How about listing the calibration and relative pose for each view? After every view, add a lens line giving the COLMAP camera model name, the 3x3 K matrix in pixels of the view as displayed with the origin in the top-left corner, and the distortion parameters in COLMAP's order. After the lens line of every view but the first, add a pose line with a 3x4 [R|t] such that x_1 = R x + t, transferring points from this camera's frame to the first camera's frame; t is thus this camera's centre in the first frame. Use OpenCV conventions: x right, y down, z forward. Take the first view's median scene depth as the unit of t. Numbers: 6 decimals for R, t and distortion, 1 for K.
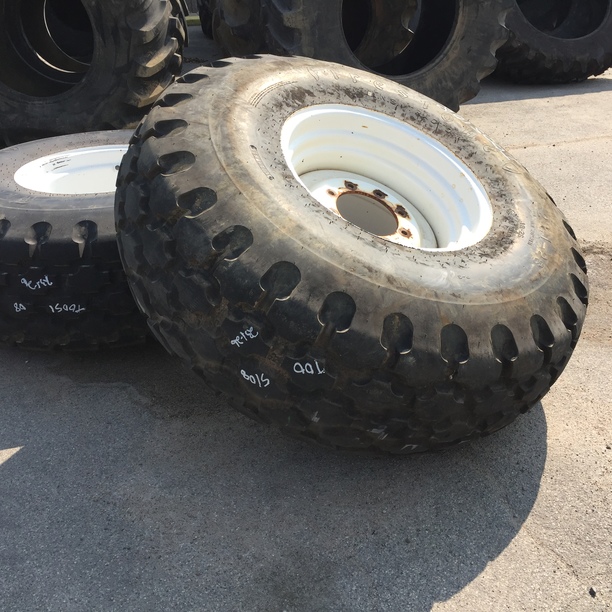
lens RADIAL K [[690.8, 0, 306.0], [0, 690.8, 306.0], [0, 0, 1]] dist [0.028633, 0.028664]
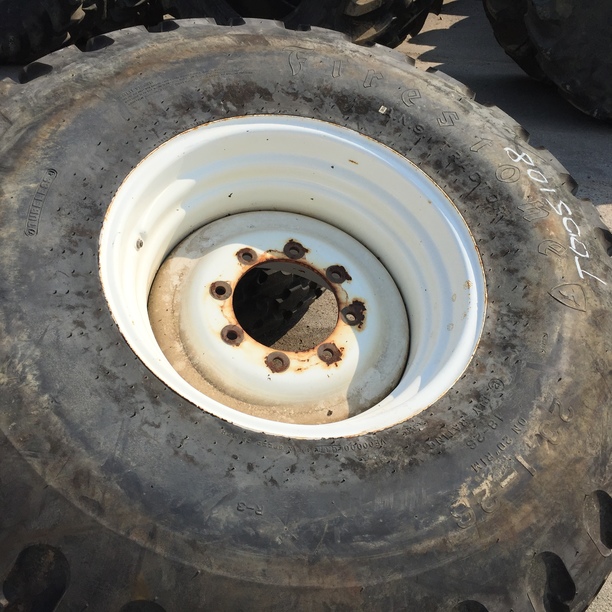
lens RADIAL K [[690.8, 0, 306.0], [0, 690.8, 306.0], [0, 0, 1]] dist [0.028633, 0.028664]
pose [[0.871803, 0.300796, -0.386628, 0.333177], [-0.264053, 0.953349, 0.146293, -0.219464], [0.412595, -0.025448, 0.910559, 0.422796]]
